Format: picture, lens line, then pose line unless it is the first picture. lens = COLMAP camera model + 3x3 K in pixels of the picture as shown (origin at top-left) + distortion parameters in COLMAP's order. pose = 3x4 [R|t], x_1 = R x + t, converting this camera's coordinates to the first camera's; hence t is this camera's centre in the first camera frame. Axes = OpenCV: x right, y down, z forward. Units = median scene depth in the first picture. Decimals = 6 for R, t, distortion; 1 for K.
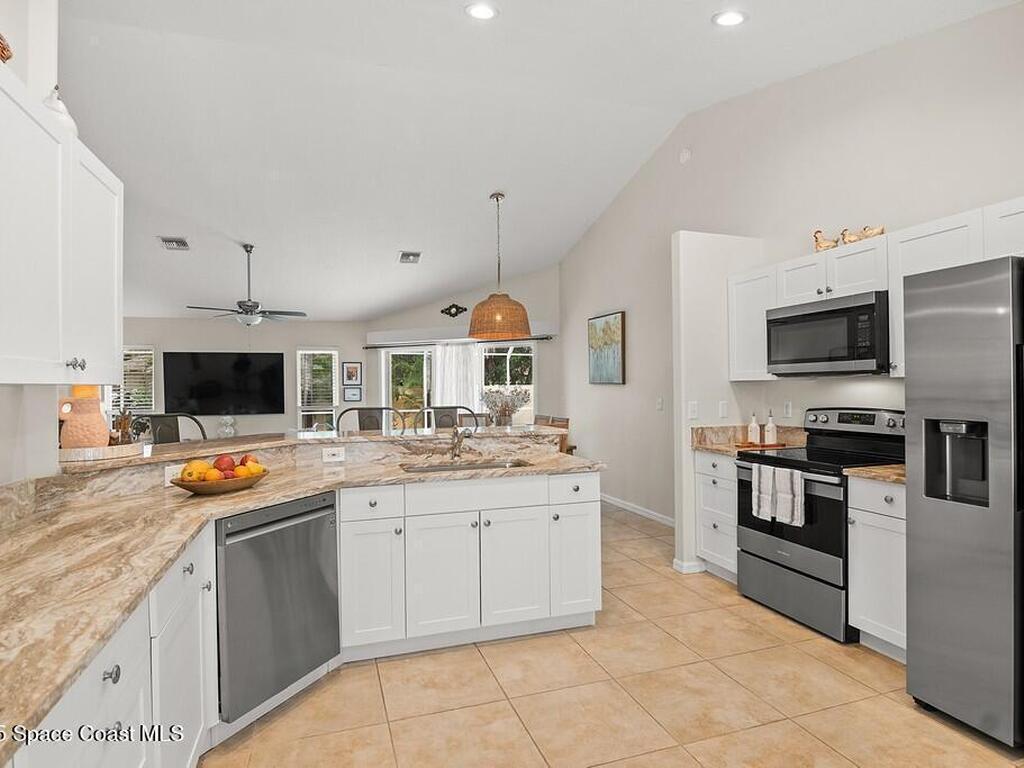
lens RADIAL K [[562.0, 0, 508.4], [0, 562.0, 386.0], [0, 0, 1]] dist [-0.018008, 0.000022]
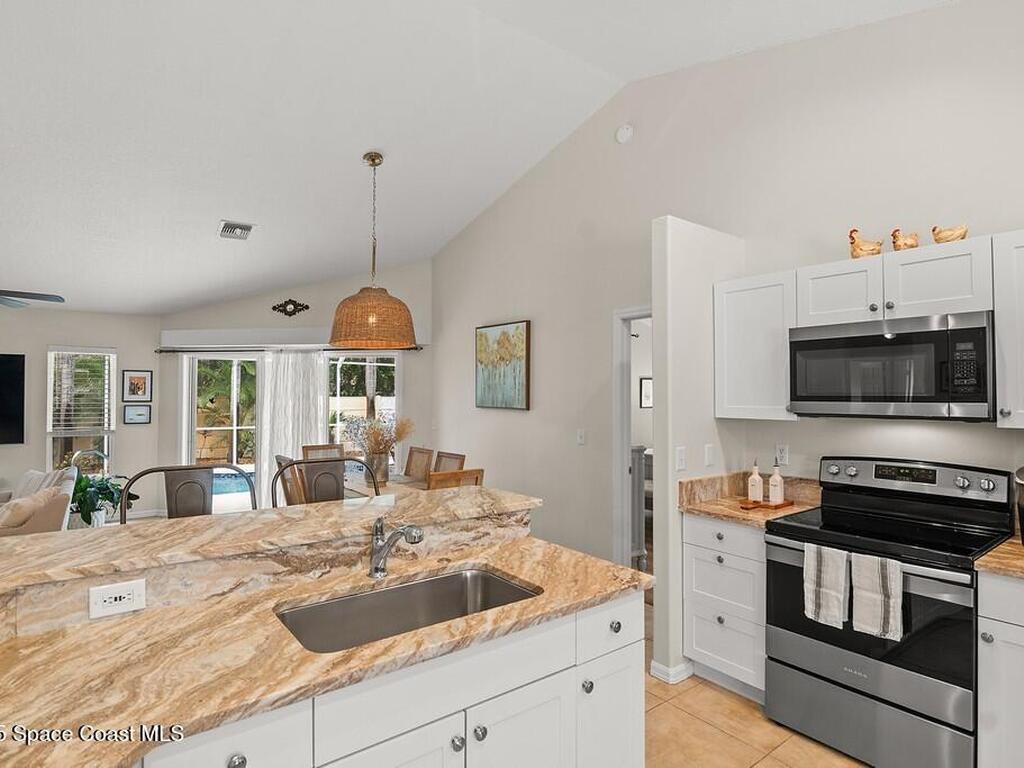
lens RADIAL K [[562.0, 0, 508.4], [0, 562.0, 386.0], [0, 0, 1]] dist [-0.018008, 0.000022]
pose [[0.947283, 0.017377, 0.319926, -0.138559], [-0.012702, 0.999780, -0.016694, -0.041124], [-0.320146, 0.011750, 0.947295, 0.411117]]
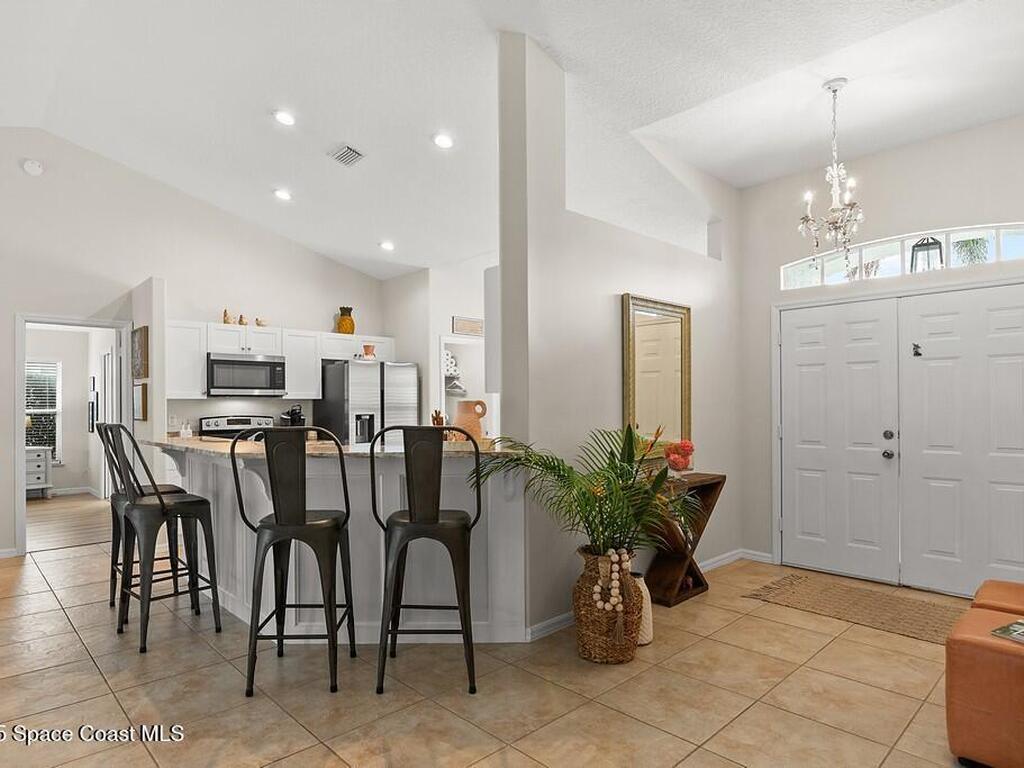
lens RADIAL K [[594.0, 0, 512.5], [0, 594.0, 394.9], [0, 0, 1]] dist [-0.019536, 0.000261]
pose [[-0.429472, 0.021775, 0.902818, -1.346190], [0.006024, 0.999756, -0.021247, 0.017122], [-0.903060, -0.003686, -0.429498, 0.952690]]
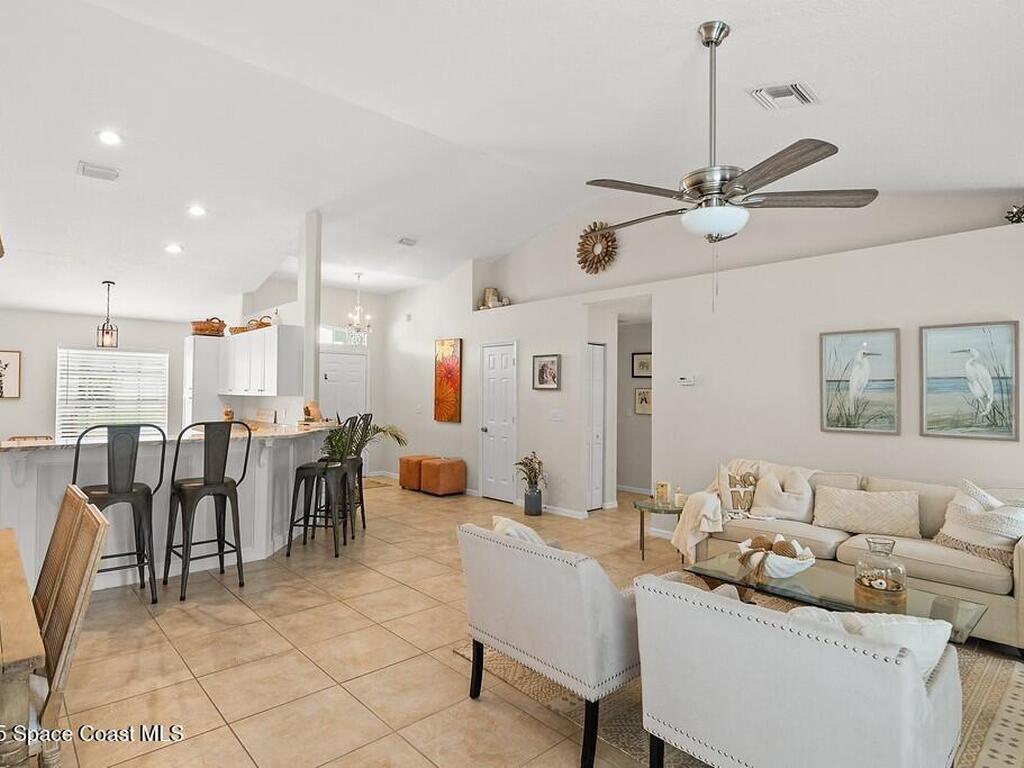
lens RADIAL K [[564.9, 0, 496.0], [0, 564.9, 378.4], [0, 0, 1]] dist [-0.022261, -0.000023]
pose [[-0.916901, -0.007164, -0.399050, -0.335242], [0.001815, 0.999754, -0.022119, -0.014816], [0.399110, -0.021005, -0.916663, 2.328940]]
